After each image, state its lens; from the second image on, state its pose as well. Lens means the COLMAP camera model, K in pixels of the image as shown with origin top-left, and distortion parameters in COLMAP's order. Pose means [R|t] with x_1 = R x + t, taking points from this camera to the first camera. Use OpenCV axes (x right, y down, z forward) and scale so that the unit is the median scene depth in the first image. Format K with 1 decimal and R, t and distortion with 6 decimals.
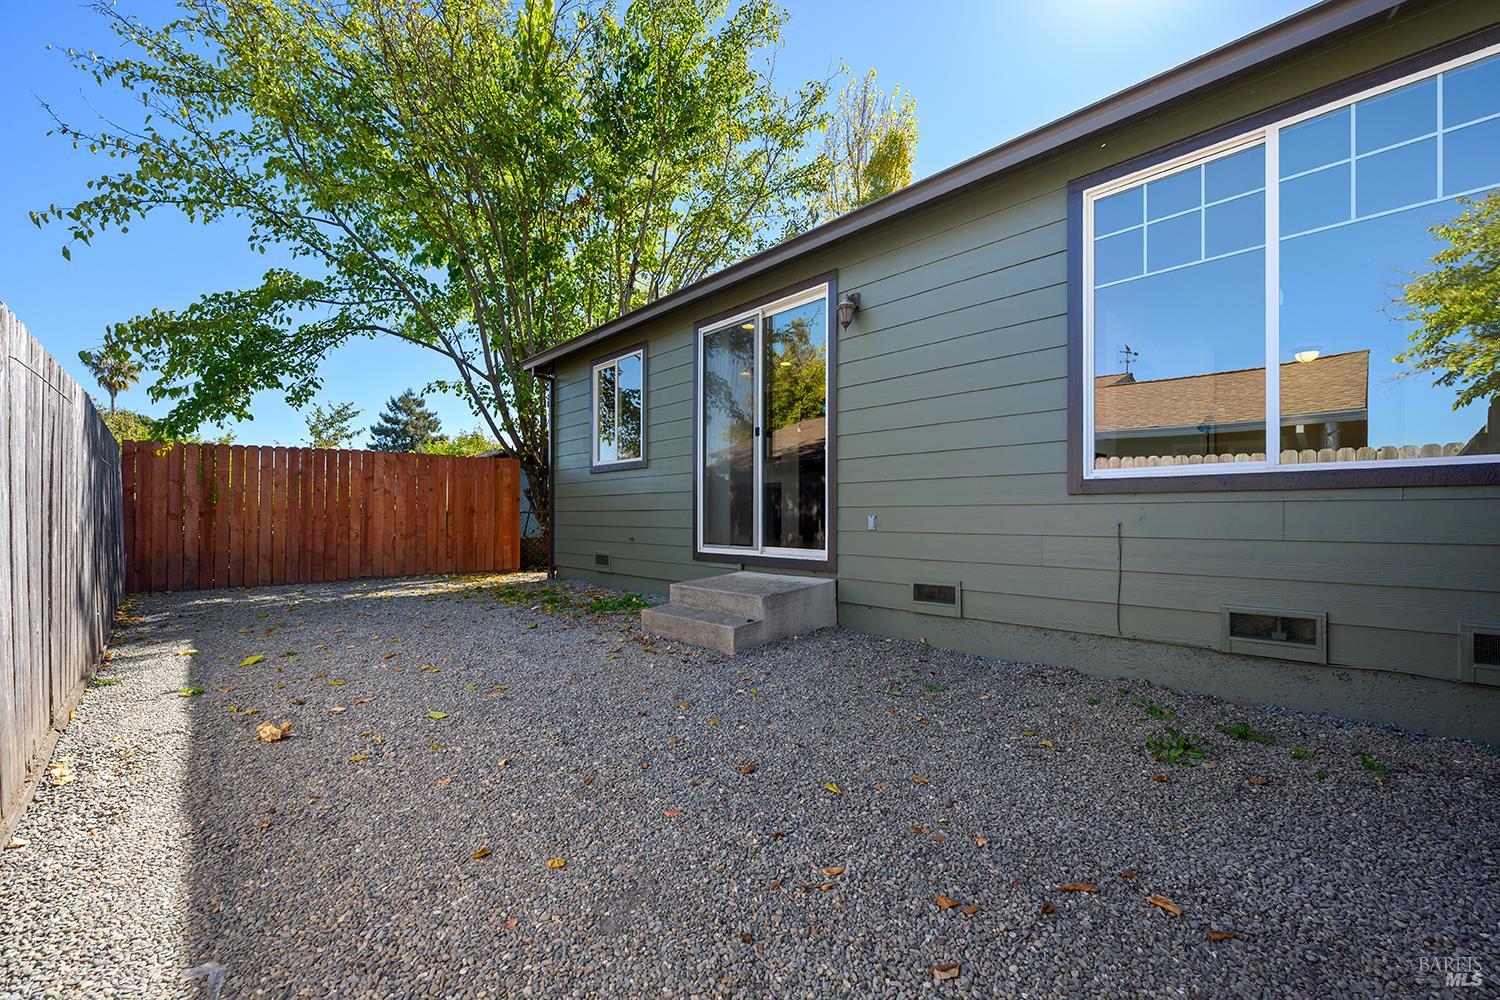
lens RADIAL K [[593.9, 0, 750.0], [0, 593.9, 500.0], [0, 0, 1]] dist [0.000413, 0.000130]
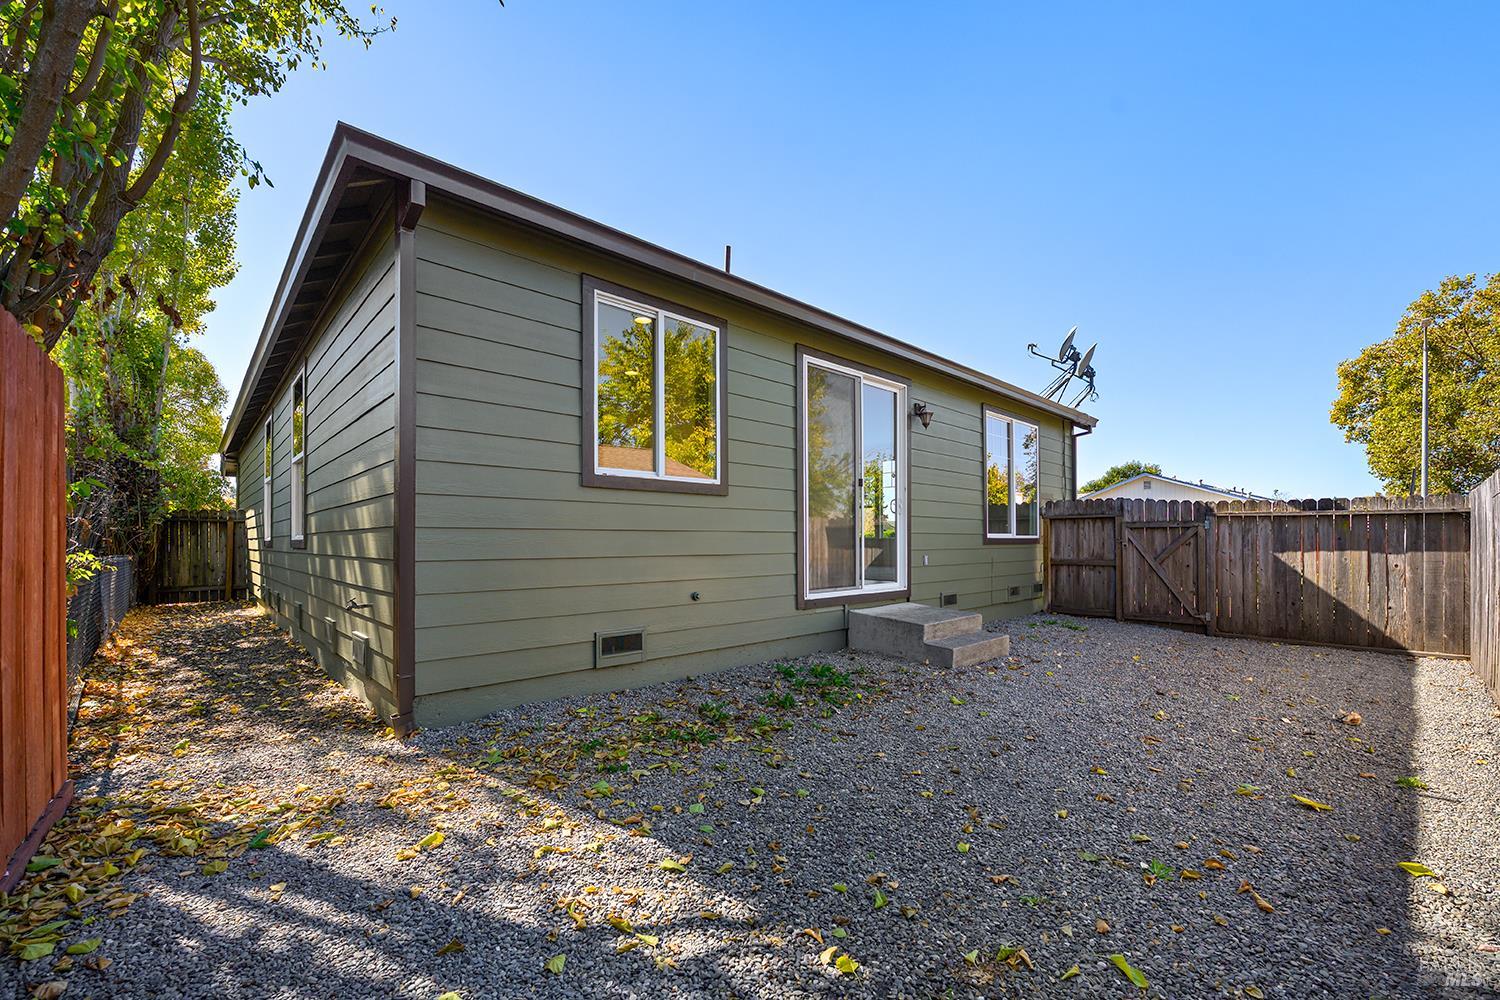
lens RADIAL K [[617.1, 0, 752.7], [0, 617.1, 558.7], [0, 0, 1]] dist [0.000083, 0.000027]
pose [[0.012794, 0.005233, 0.999904, -0.911841], [0.009266, 0.999943, -0.005352, 0.025946], [-0.999875, 0.009334, 0.012745, 0.948369]]
